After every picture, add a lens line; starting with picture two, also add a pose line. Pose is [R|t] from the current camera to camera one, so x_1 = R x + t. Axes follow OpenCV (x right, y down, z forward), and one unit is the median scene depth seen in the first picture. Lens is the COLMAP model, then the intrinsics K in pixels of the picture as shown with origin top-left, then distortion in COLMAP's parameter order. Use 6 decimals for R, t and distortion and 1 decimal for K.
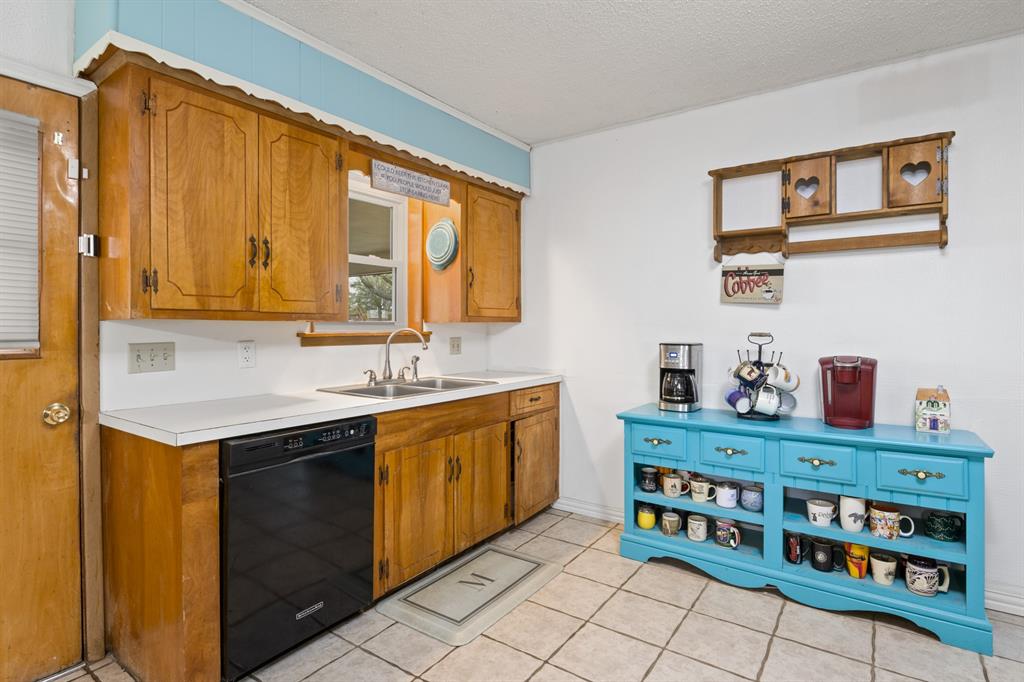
lens RADIAL K [[511.8, 0, 516.2], [0, 511.8, 336.0], [0, 0, 1]] dist [0.004161, -0.002915]
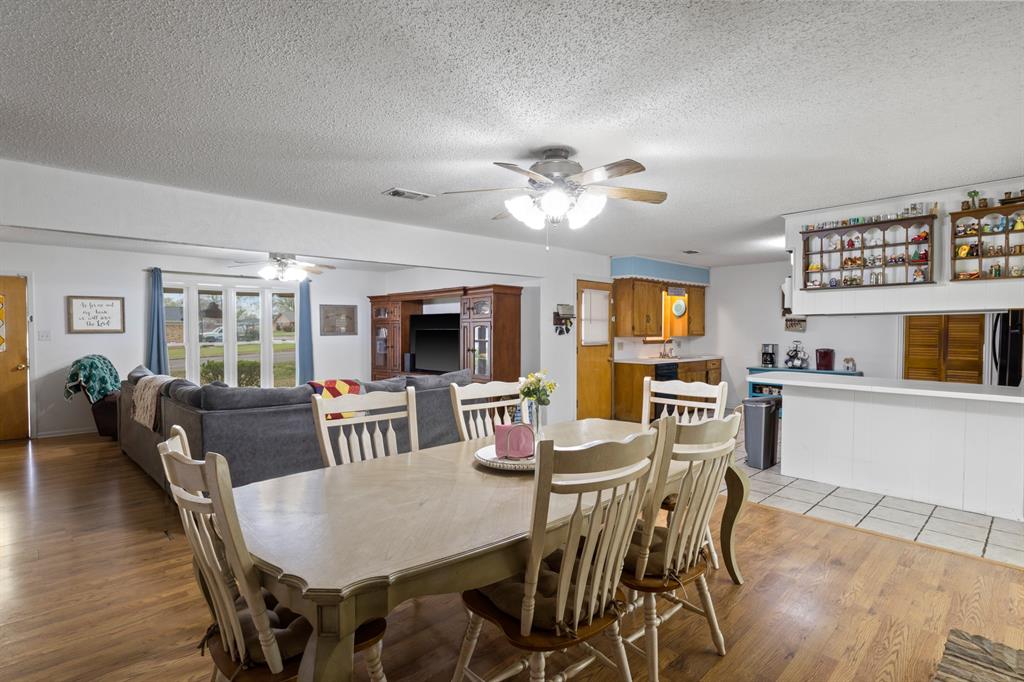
lens RADIAL K [[511.8, 0, 514.3], [0, 511.8, 345.7], [0, 0, 1]] dist [0.004161, -0.002915]
pose [[0.982553, 0.007475, -0.185833, -0.592131], [-0.005265, 0.999909, 0.012387, -0.005696], [0.185908, -0.011193, 0.982503, -2.235011]]
